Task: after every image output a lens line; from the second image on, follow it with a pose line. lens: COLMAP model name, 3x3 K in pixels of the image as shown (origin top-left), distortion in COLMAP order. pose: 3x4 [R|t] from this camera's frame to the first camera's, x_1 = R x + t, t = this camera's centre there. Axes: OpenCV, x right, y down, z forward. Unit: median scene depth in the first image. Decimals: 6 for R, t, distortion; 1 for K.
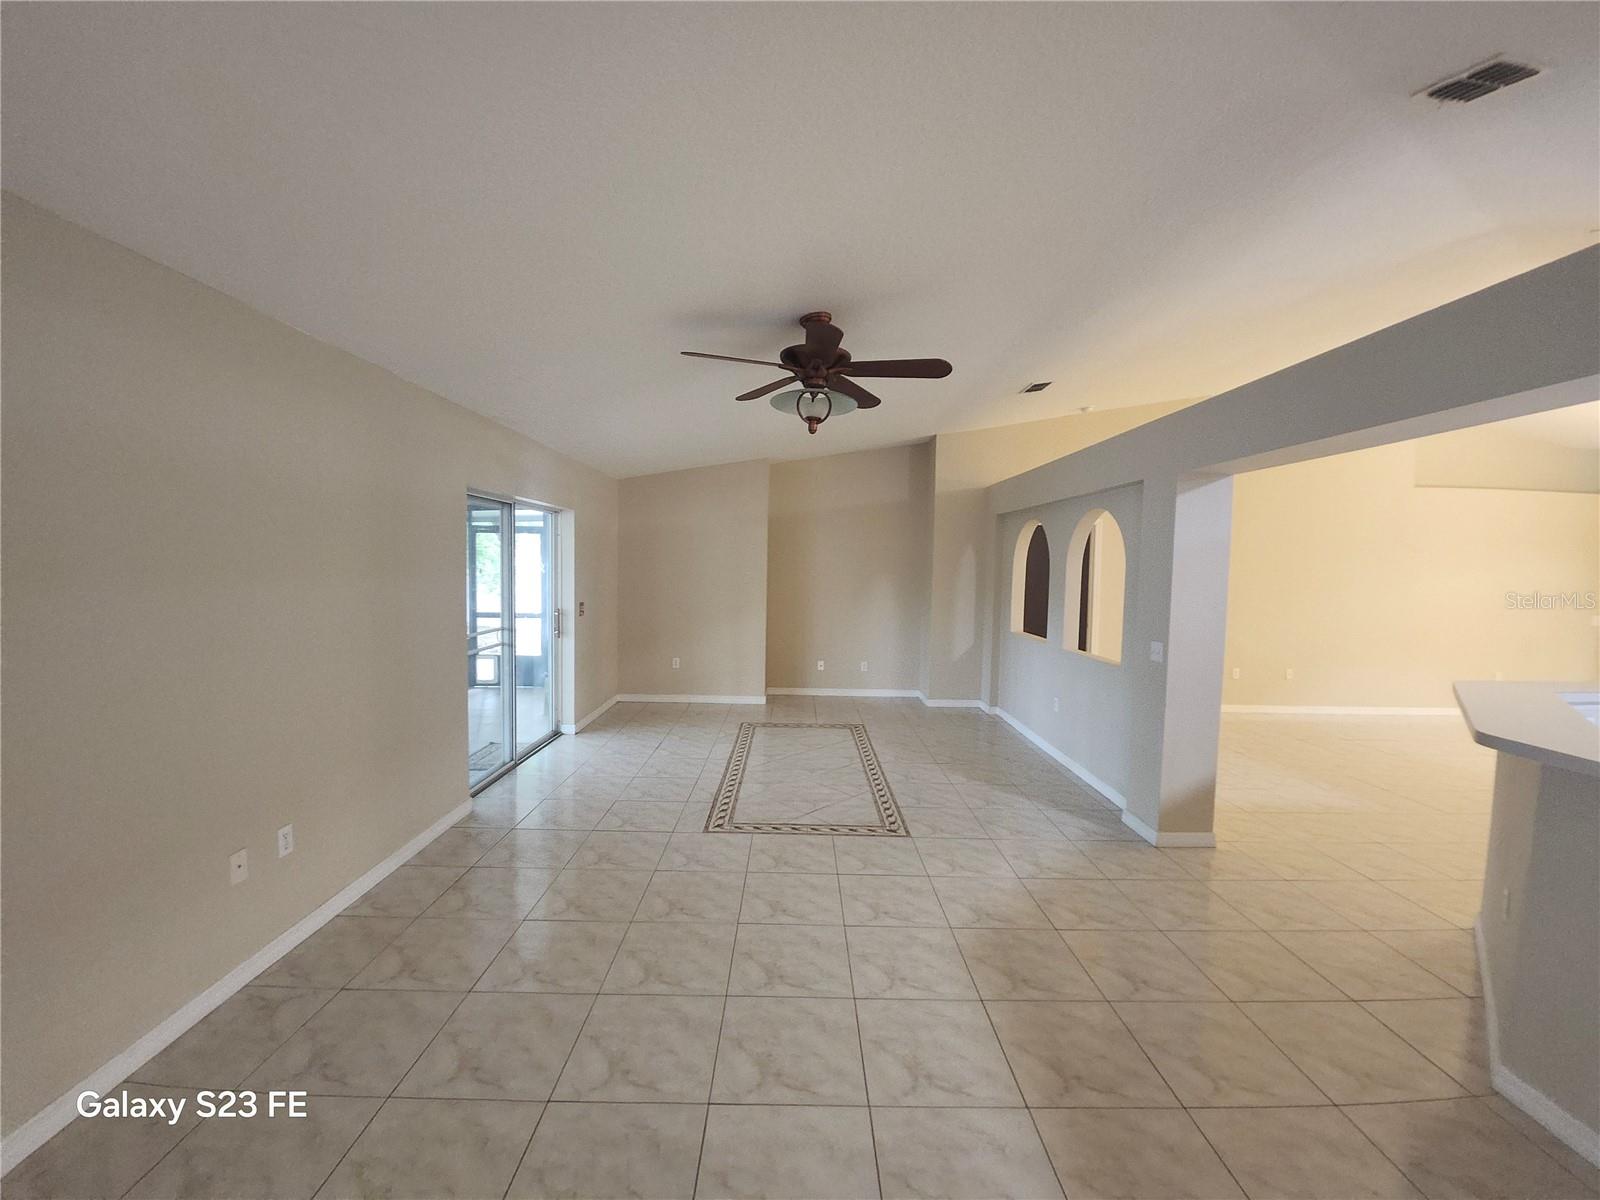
lens RADIAL K [[636.6, 0, 798.3], [0, 636.6, 598.9], [0, 0, 1]] dist [-0.005693, -0.003843]
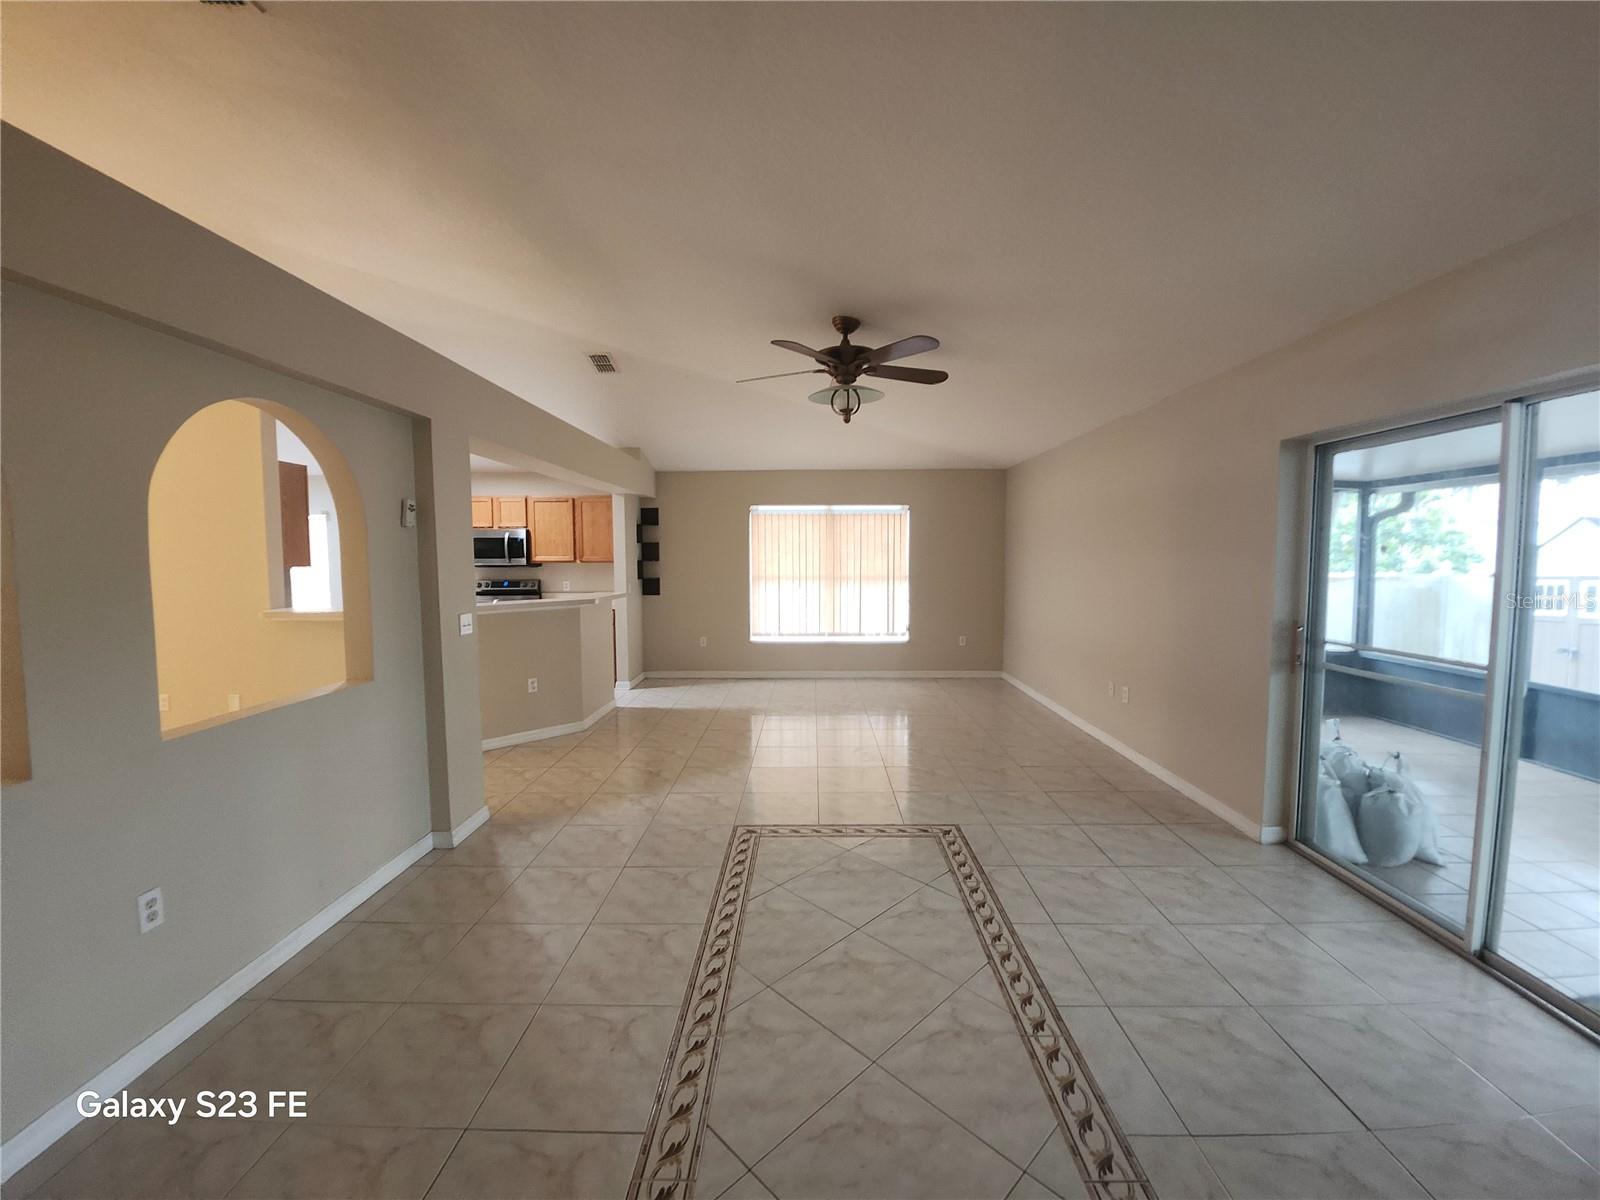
lens RADIAL K [[636.6, 0, 802.1], [0, 636.6, 596.0], [0, 0, 1]] dist [-0.005693, -0.003843]
pose [[-0.999716, -0.013697, 0.019495, 0.057728], [-0.011227, 0.992515, 0.121609, -0.066517], [-0.021015, 0.121356, -0.992387, 1.680174]]
